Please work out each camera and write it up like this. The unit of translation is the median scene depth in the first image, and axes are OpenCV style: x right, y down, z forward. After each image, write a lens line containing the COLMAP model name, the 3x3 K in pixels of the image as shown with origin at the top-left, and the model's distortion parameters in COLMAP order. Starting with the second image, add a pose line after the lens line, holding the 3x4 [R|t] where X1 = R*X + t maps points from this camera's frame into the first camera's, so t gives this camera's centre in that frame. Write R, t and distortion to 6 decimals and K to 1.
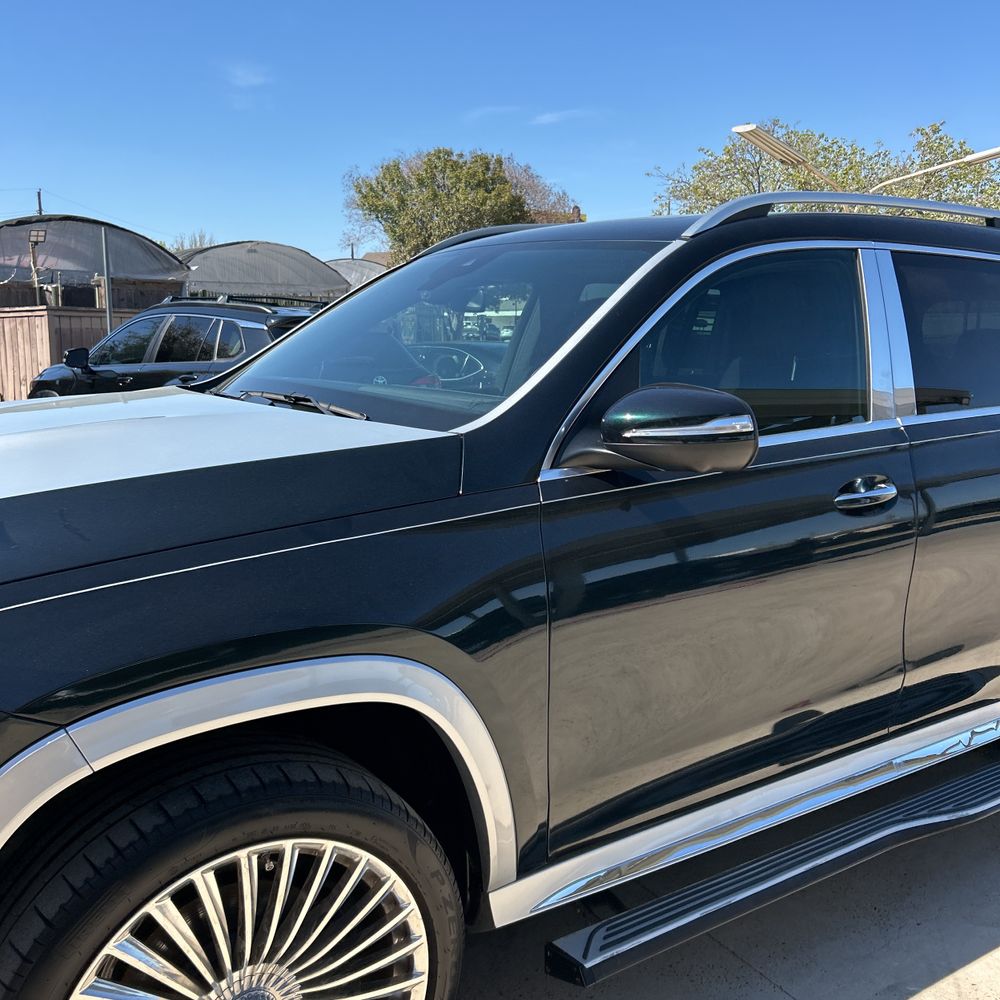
lens RADIAL K [[1011.4, 0, 500.2], [0, 1011.4, 493.0], [0, 0, 1]] dist [0.013619, 0.000000]
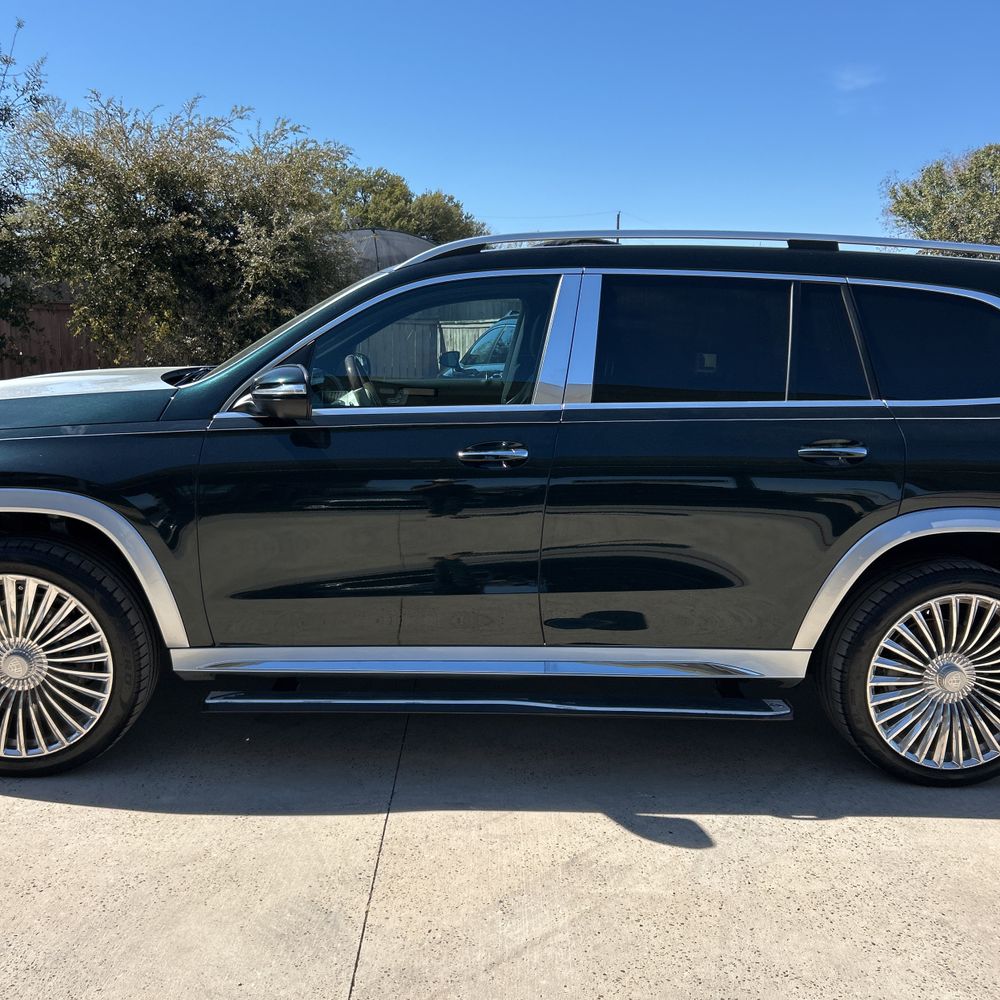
lens RADIAL K [[1011.4, 0, 489.7], [0, 1011.4, 513.3], [0, 0, 1]] dist [0.013619, 0.000000]
pose [[0.847785, 0.100612, -0.520709, 0.116867], [-0.096102, 0.994730, 0.035735, 0.003530], [0.521560, 0.019746, 0.852986, -0.019549]]
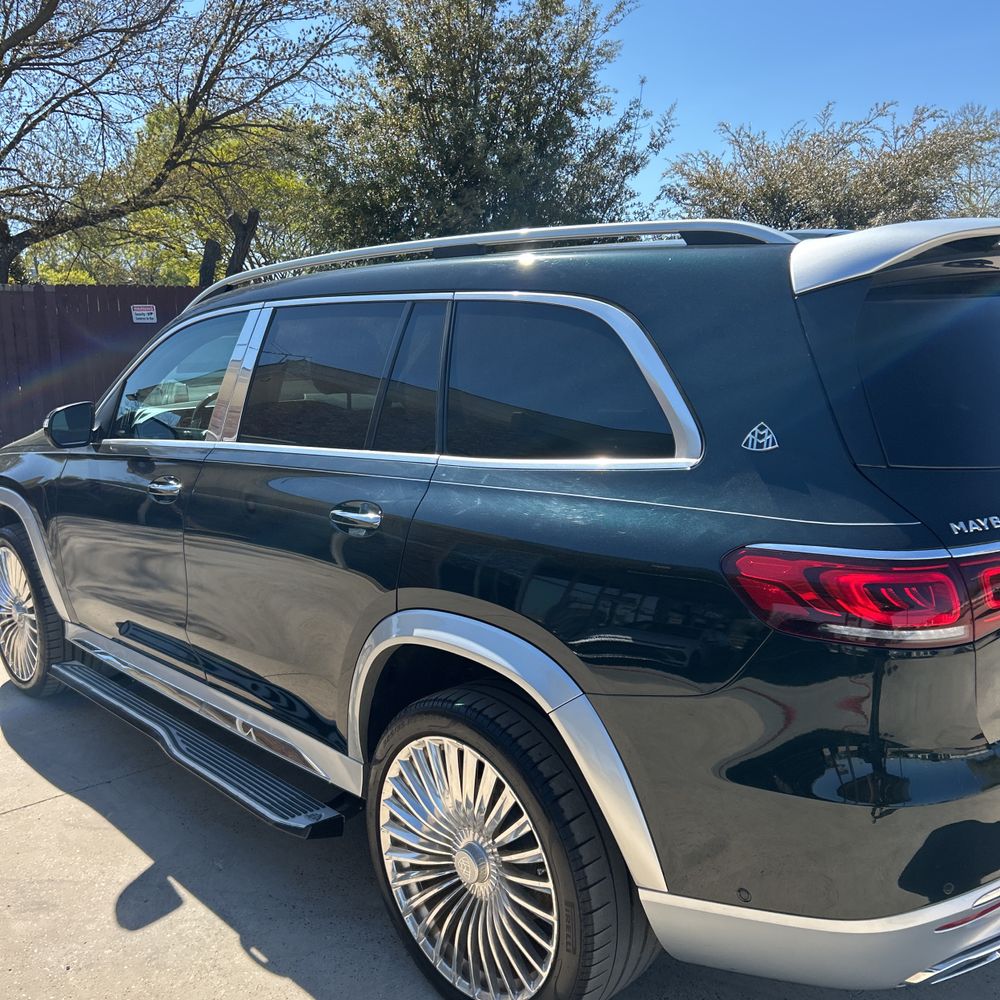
lens RADIAL K [[1011.4, 0, 491.3], [0, 1011.4, 496.1], [0, 0, 1]] dist [0.013619, 0.000000]
pose [[0.155133, 0.131588, -0.979090, 0.198805], [-0.125405, 0.985694, 0.112606, -0.023020], [0.979902, 0.105314, 0.169416, 0.130330]]
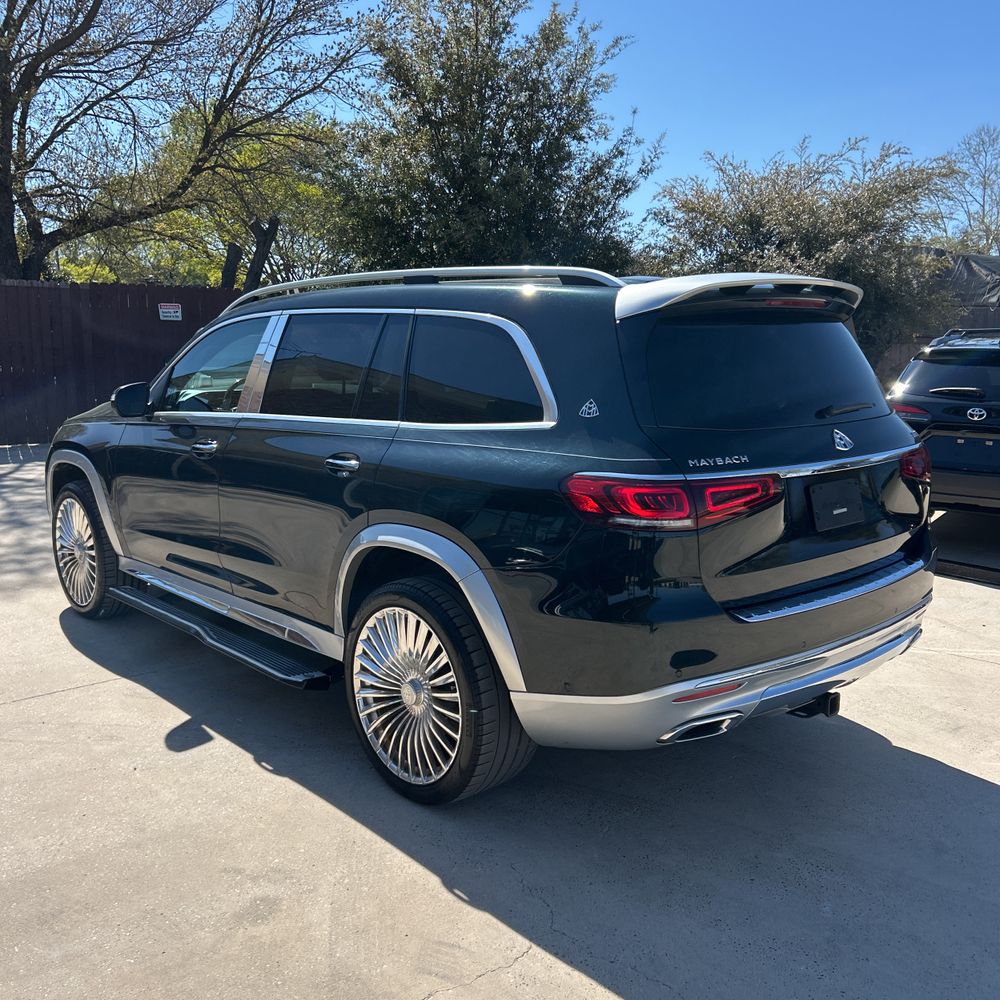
lens RADIAL K [[1011.4, 0, 511.2], [0, 1011.4, 510.5], [0, 0, 1]] dist [0.013619, 0.000000]
pose [[0.158623, 0.144045, -0.976775, 0.253241], [-0.153792, 0.980830, 0.119668, -0.022315], [0.975288, 0.131238, 0.177736, 0.133568]]
